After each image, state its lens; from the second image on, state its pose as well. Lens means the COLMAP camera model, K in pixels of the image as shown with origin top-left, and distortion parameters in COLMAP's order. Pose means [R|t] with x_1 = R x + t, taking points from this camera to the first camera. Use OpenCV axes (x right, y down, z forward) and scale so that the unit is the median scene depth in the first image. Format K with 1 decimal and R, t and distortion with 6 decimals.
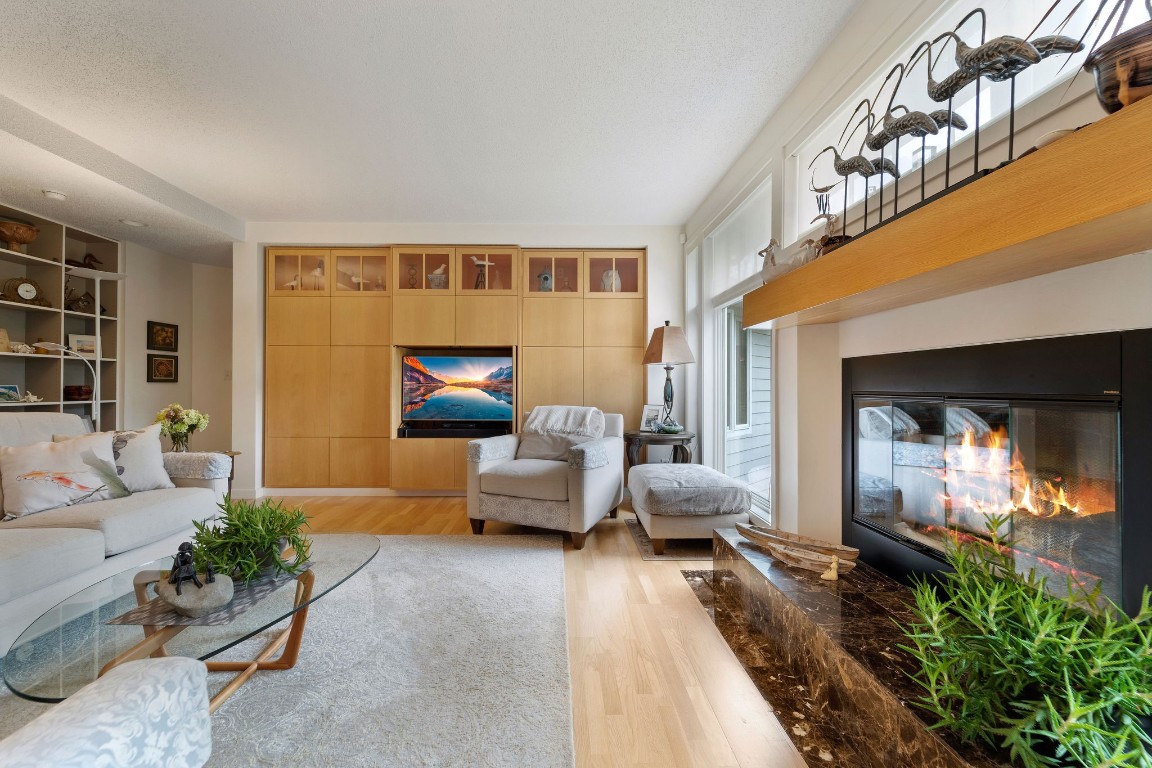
lens RADIAL K [[476.1, 0, 581.4], [0, 476.1, 369.1], [0, 0, 1]] dist [0.000107, -0.000277]
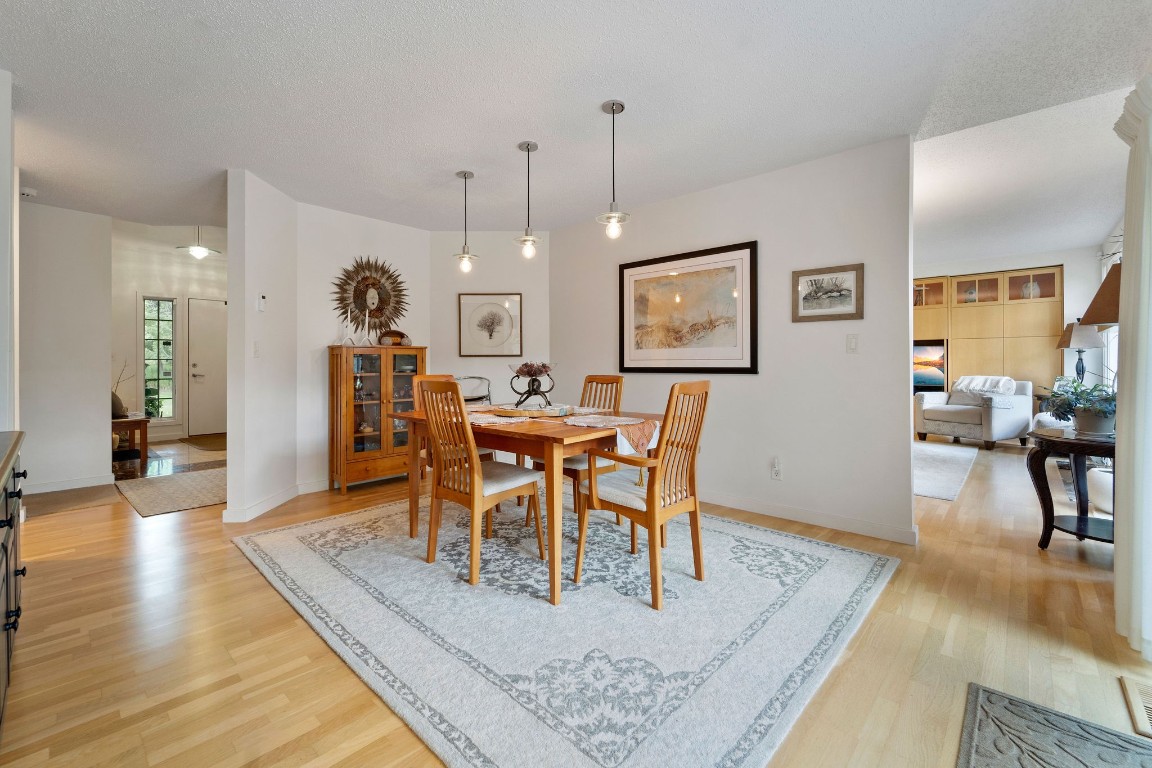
lens RADIAL K [[476.1, 0, 581.4], [0, 476.1, 369.1], [0, 0, 1]] dist [0.000107, -0.000277]
pose [[0.703489, 0.001226, -0.710705, 0.145168], [0.028134, 0.999167, 0.029571, -0.032093], [0.710149, -0.040798, 0.702869, -1.065009]]
